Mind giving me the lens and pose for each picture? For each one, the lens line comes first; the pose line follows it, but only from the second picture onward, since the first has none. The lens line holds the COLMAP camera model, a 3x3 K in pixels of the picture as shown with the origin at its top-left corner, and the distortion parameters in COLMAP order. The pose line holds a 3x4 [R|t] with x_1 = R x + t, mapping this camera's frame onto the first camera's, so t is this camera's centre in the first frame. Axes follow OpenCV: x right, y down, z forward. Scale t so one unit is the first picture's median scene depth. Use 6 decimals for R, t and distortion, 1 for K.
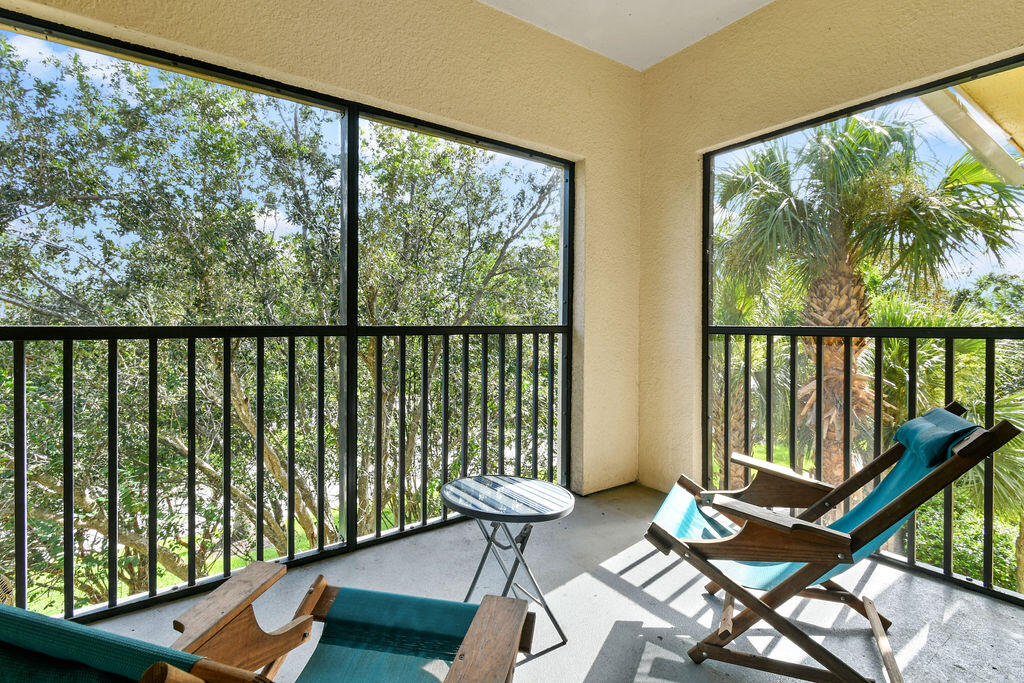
lens RADIAL K [[483.1, 0, 511.2], [0, 483.1, 326.8], [0, 0, 1]] dist [0.000631, 0.000066]
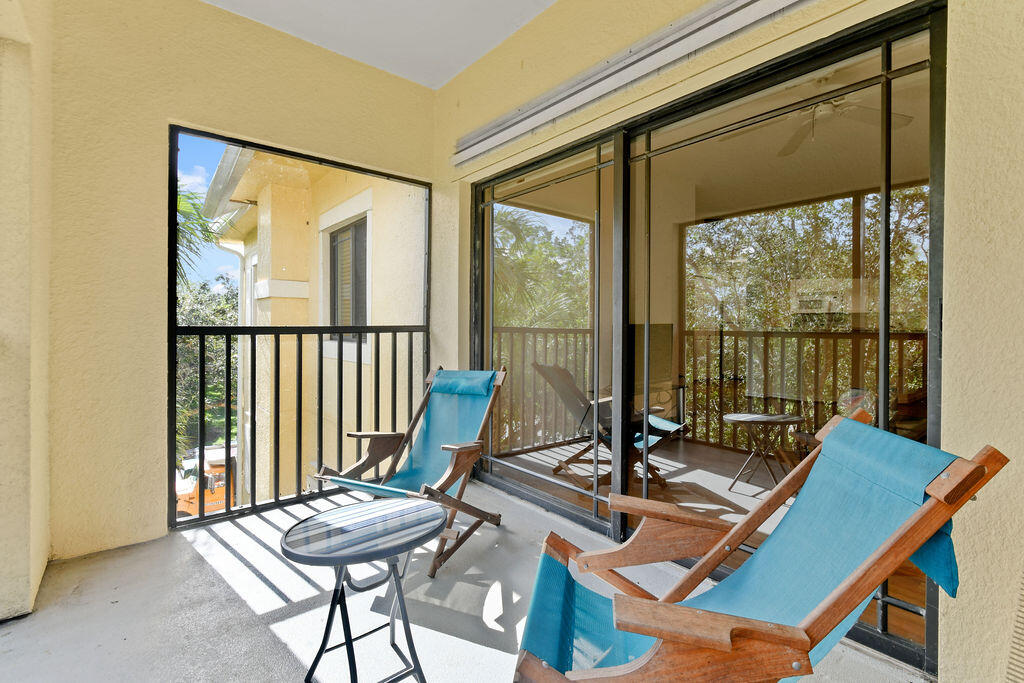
lens RADIAL K [[483.1, 0, 511.2], [0, 483.1, 326.8], [0, 0, 1]] dist [0.000631, 0.000066]
pose [[-0.102883, -0.005822, 0.994676, -0.820279], [0.005097, 0.999967, 0.006380, -0.004121], [-0.994680, 0.005727, -0.102850, 0.784860]]
